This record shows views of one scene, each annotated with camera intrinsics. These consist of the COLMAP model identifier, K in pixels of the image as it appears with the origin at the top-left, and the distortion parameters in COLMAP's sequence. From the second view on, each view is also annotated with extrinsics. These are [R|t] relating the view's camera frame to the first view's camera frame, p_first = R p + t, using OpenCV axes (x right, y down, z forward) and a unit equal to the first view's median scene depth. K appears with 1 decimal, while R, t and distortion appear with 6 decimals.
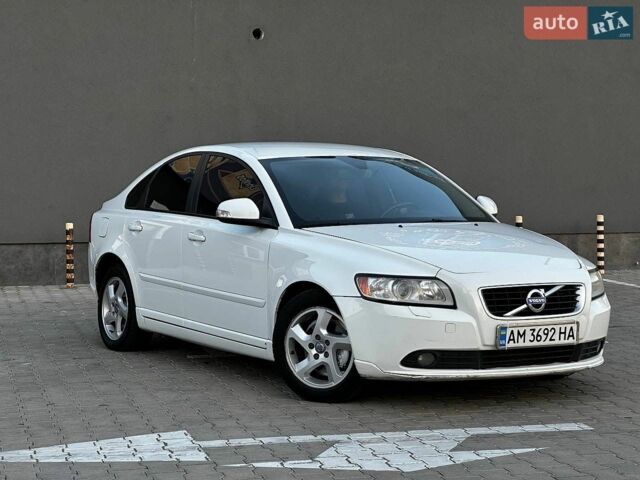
lens RADIAL K [[1357.4, 0, 320.0], [0, 1357.4, 240.0], [0, 0, 1]] dist [-0.226627, 9.961726]
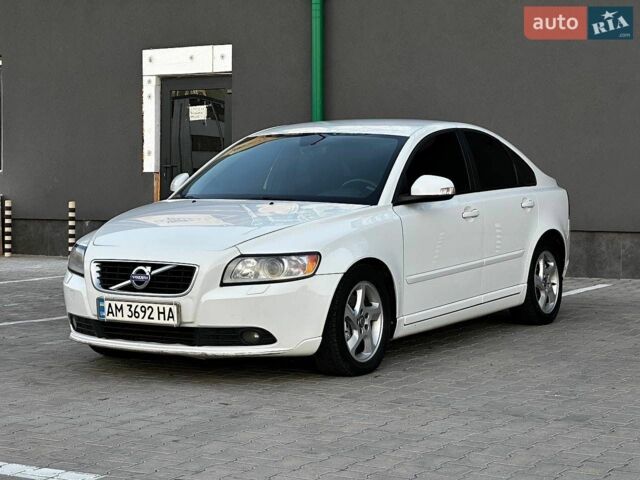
lens RADIAL K [[1357.4, 0, 320.0], [0, 1357.4, 240.0], [0, 0, 1]] dist [-0.226627, 9.961726]
pose [[0.466190, 0.054638, -0.882996, 1.105012], [-0.039800, 0.998376, 0.040765, -0.029217], [0.883789, 0.016139, 0.467607, 0.649398]]
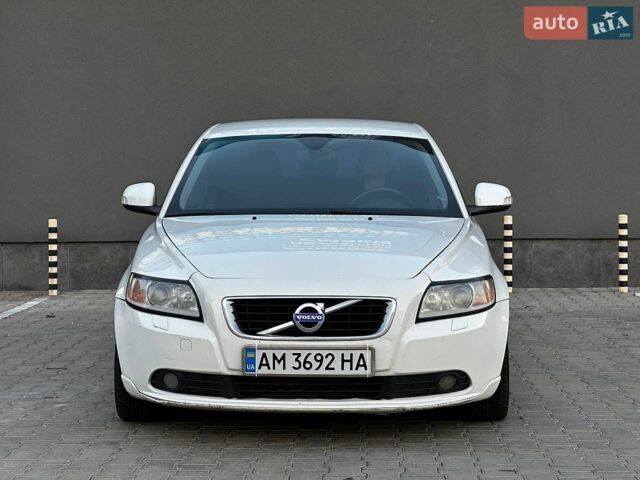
lens RADIAL K [[1357.4, 0, 320.0], [0, 1357.4, 240.0], [0, 0, 1]] dist [-0.226627, 9.961726]
pose [[0.847181, 0.030060, -0.530453, 0.576971], [-0.024555, 0.999547, 0.017426, -0.013579], [0.530737, -0.001738, 0.847535, 0.343882]]
